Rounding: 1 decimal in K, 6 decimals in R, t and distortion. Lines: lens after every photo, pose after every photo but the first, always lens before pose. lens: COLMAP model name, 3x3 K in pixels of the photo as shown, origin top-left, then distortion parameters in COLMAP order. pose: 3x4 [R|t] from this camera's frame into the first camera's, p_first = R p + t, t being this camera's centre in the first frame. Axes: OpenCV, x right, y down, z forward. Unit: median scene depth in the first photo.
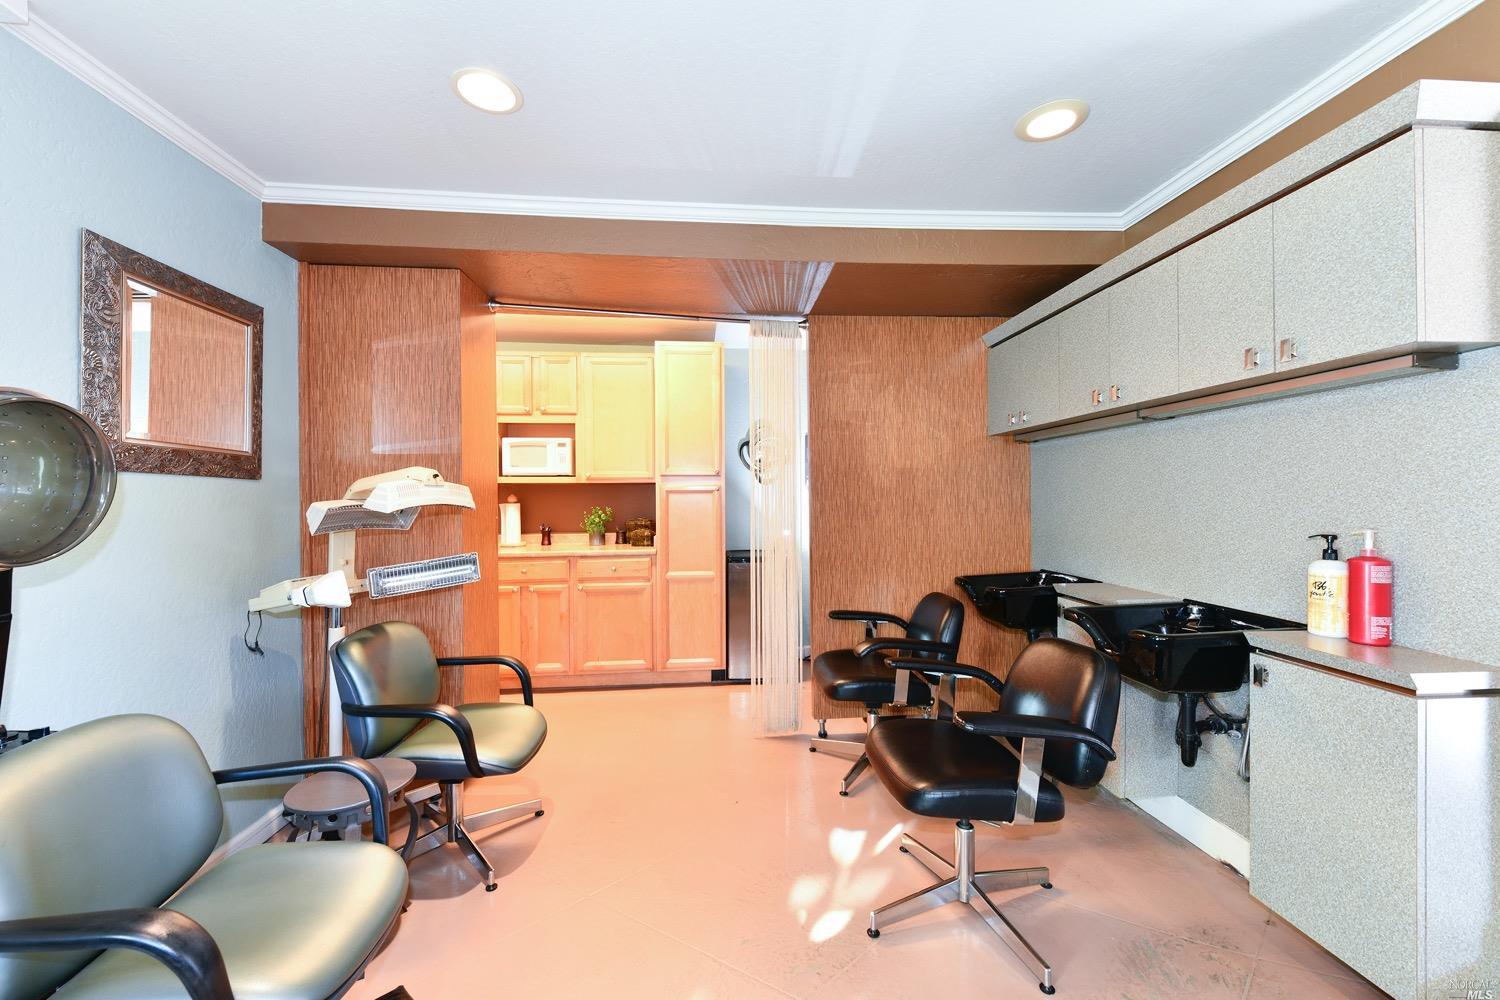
lens RADIAL K [[595.3, 0, 750.5], [0, 595.3, 492.7], [0, 0, 1]] dist [-0.000852, -0.000055]
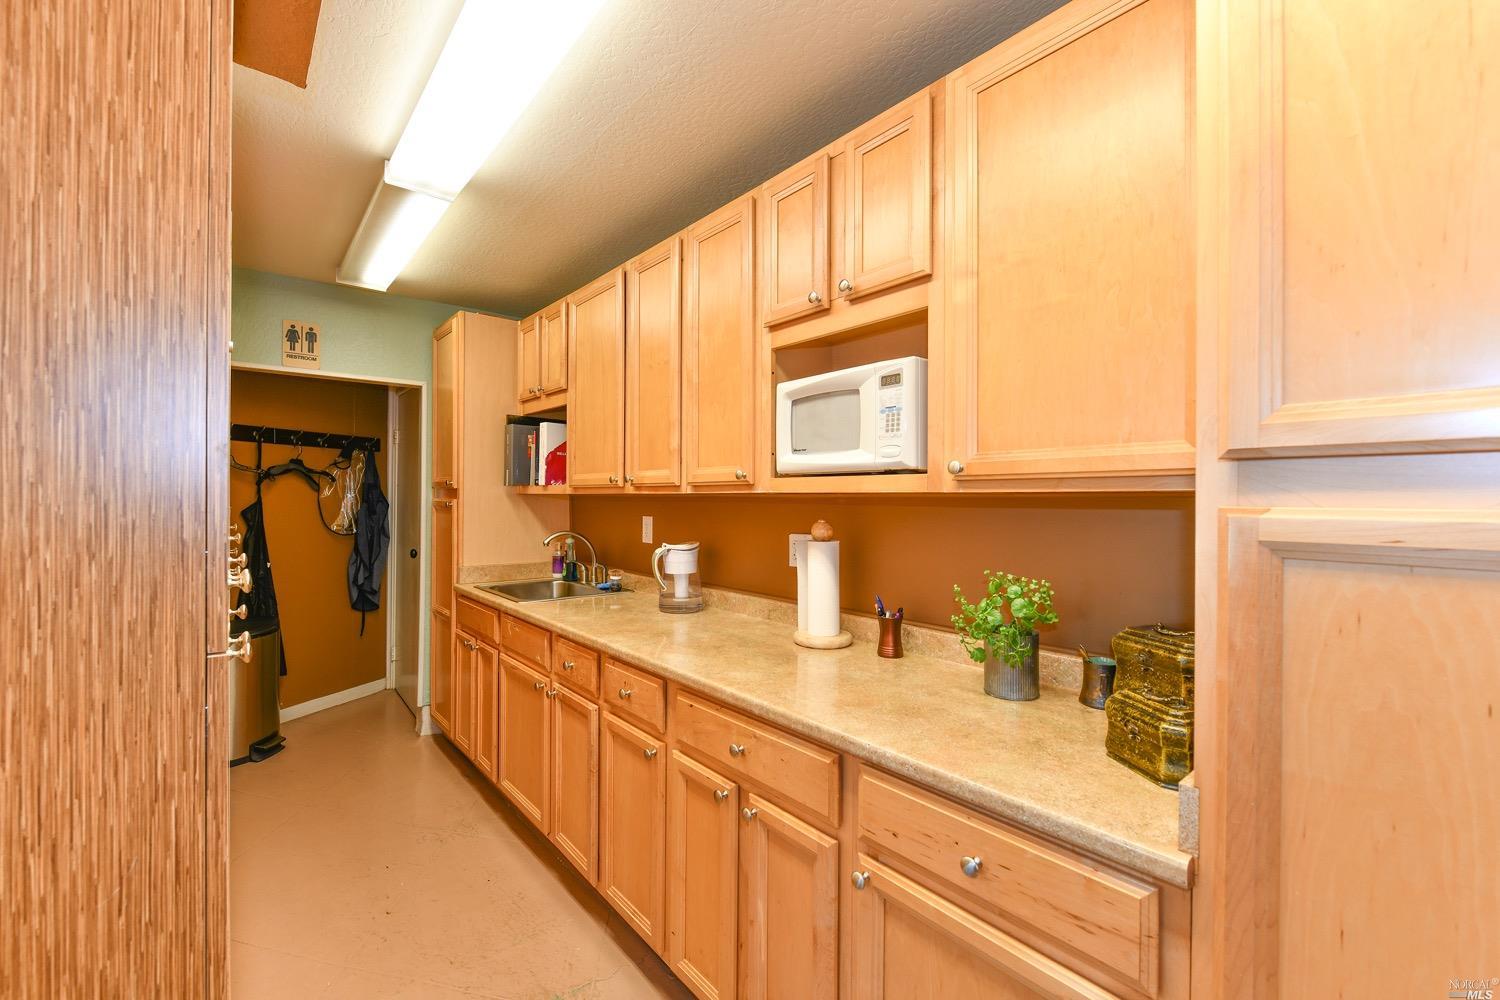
lens RADIAL K [[624.3, 0, 747.0], [0, 624.3, 493.8], [0, 0, 1]] dist [0.001553, 0.000105]
pose [[0.572935, 0.003594, -0.819593, -0.074032], [-0.003837, 0.999991, 0.001703, -0.016107], [0.819592, 0.002170, 0.572944, 0.730714]]
